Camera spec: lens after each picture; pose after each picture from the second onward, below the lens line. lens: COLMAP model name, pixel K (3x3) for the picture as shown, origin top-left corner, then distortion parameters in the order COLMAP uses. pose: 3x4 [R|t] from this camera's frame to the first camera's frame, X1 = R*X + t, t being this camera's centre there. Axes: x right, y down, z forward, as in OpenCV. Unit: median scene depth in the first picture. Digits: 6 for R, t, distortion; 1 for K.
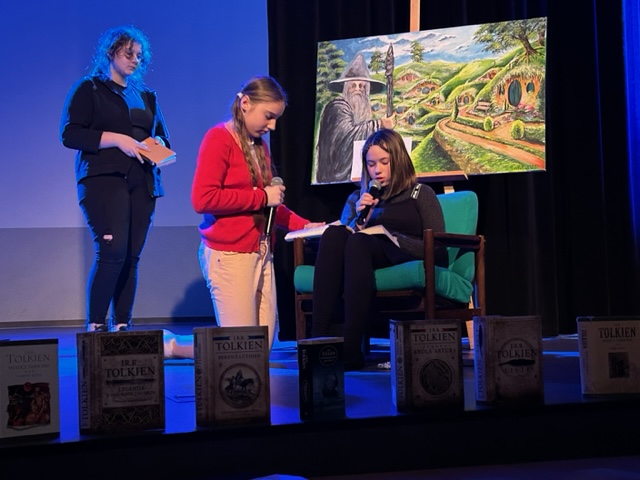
lens RADIAL K [[1036.8, 0, 320.0], [0, 1036.8, 240.0], [0, 0, 1]] dist [0.116454, -0.110374]
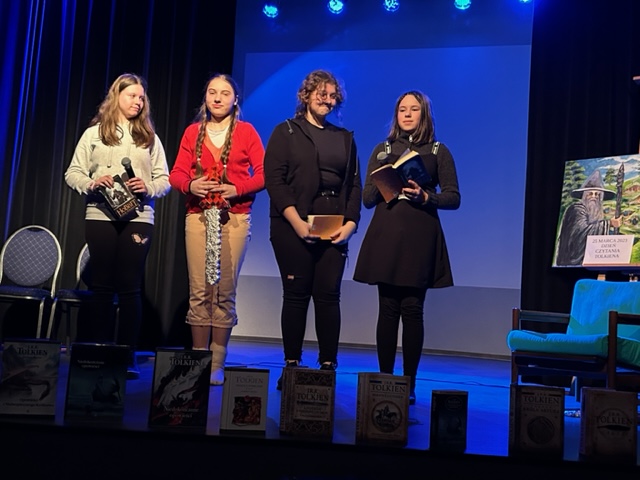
lens RADIAL K [[734.5, 0, 320.0], [0, 734.5, 240.0], [0, 0, 1]] dist [0.111875, -0.262518]
pose [[0.916421, 0.041079, -0.398102, 0.099146], [-0.067492, 0.996335, -0.052556, -0.018047], [0.394484, 0.075032, 0.915834, 0.004870]]
